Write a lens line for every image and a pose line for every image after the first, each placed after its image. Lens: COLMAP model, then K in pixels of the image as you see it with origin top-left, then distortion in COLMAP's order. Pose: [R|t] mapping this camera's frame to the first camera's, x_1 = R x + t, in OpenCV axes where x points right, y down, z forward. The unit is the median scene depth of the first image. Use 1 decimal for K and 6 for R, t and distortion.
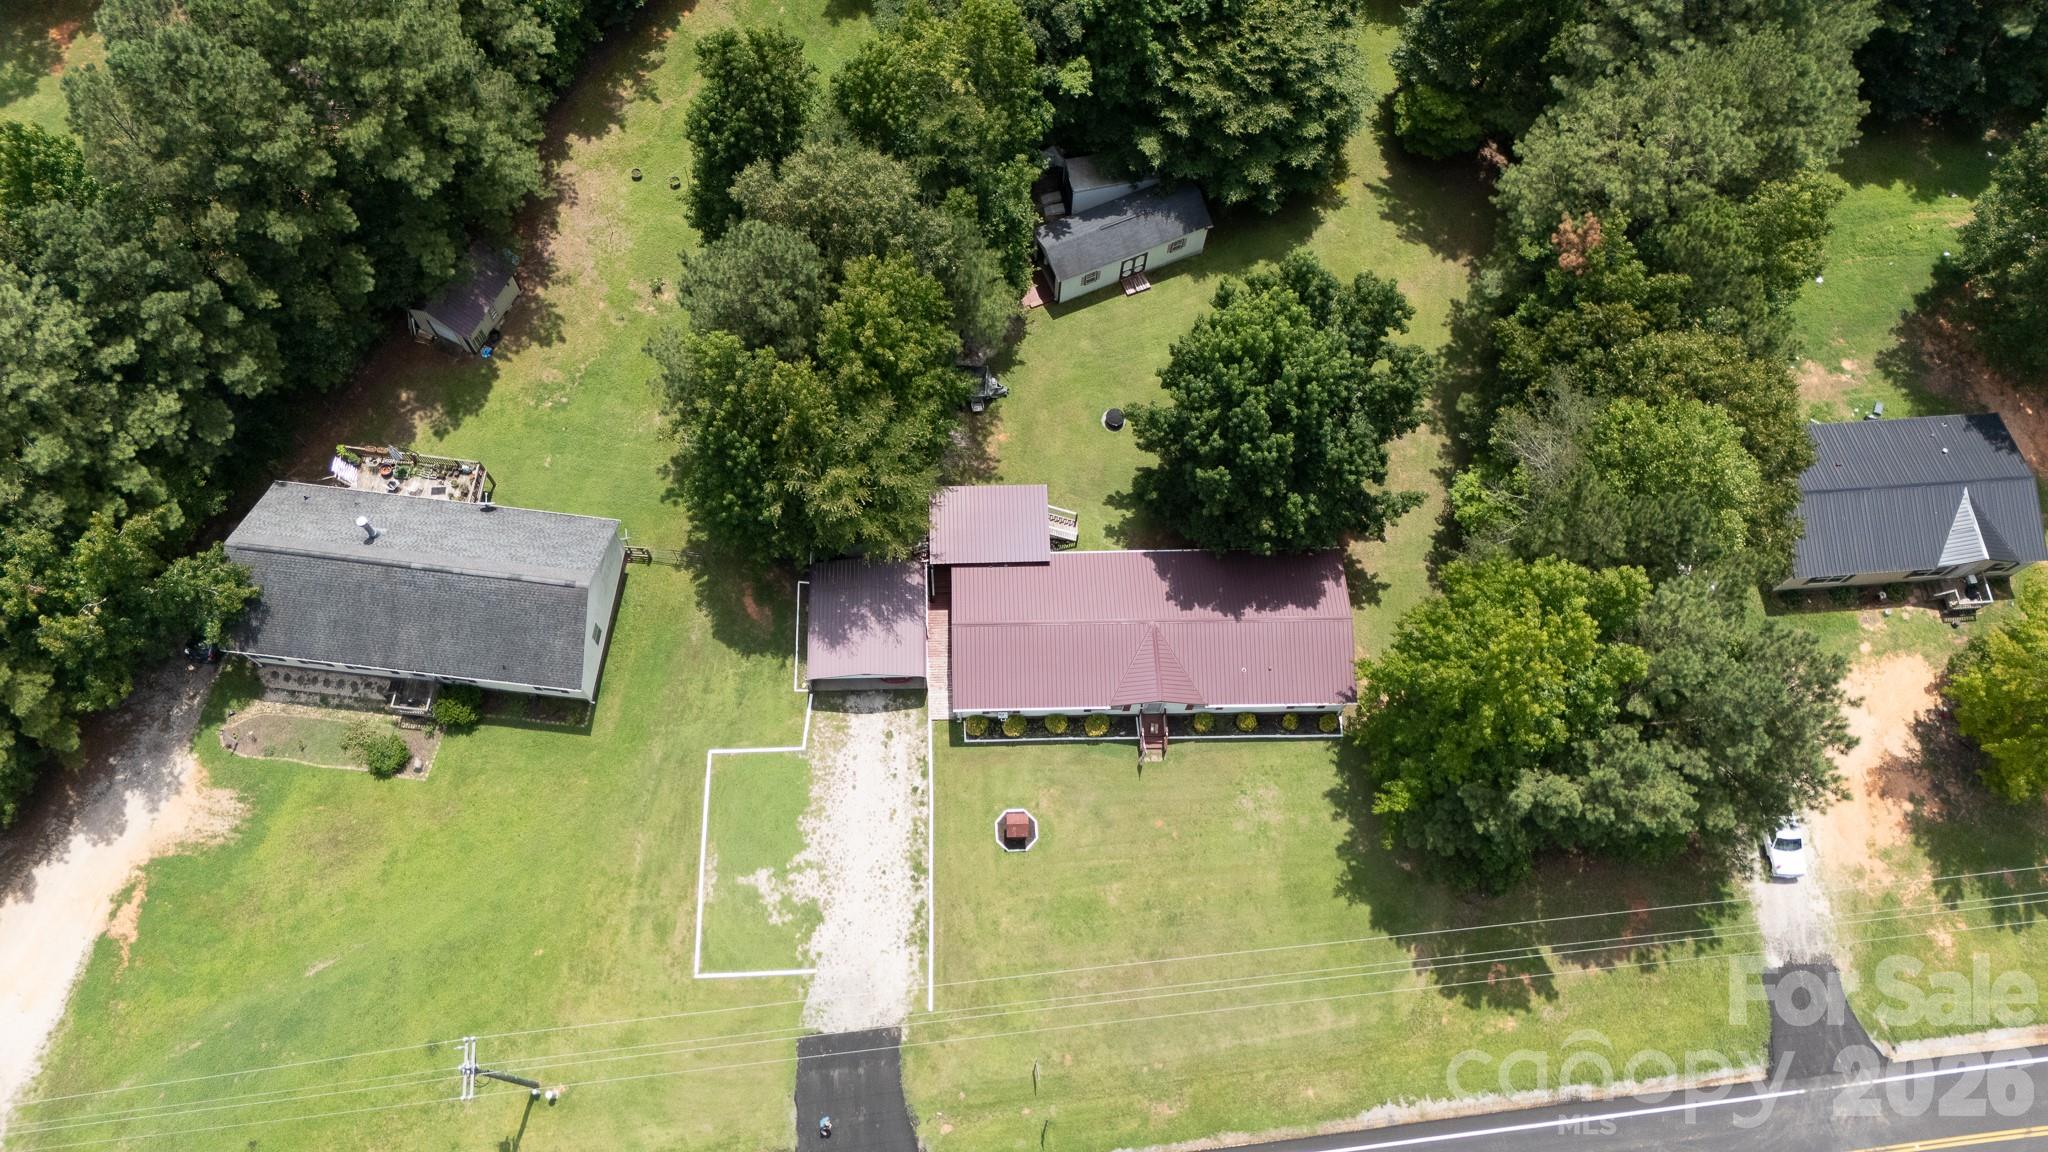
lens RADIAL K [[1475.2, 0, 1024.0], [0, 1475.2, 576.0], [0, 0, 1]] dist [0.042129, -0.034539]
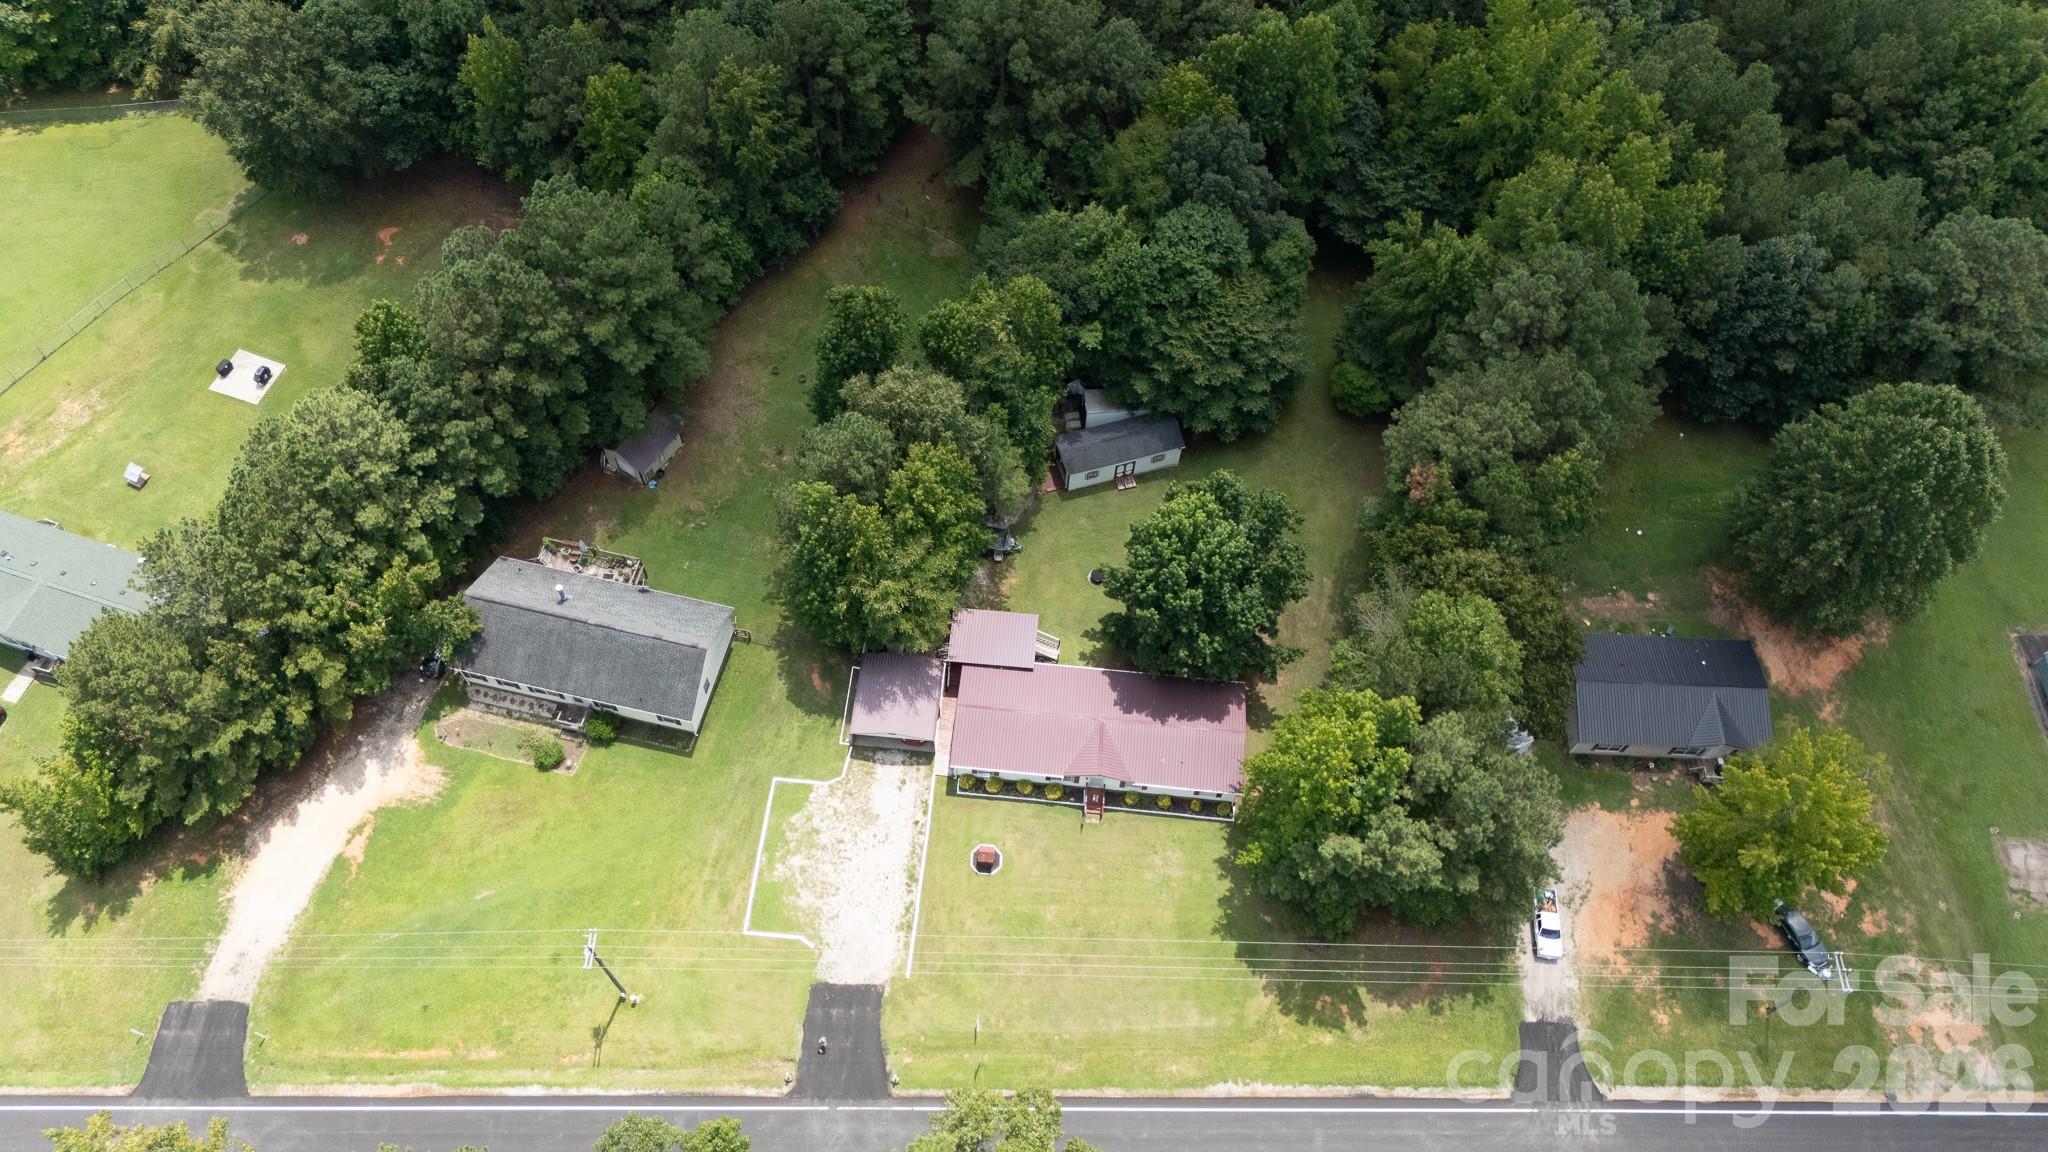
lens RADIAL K [[1475.2, 0, 1024.0], [0, 1475.2, 576.0], [0, 0, 1]] dist [0.042129, -0.034539]
pose [[0.993127, 0.103196, -0.055227, 0.080590], [-0.109705, 0.985169, -0.131932, 0.092141], [0.040793, 0.137084, 0.989719, -0.406116]]
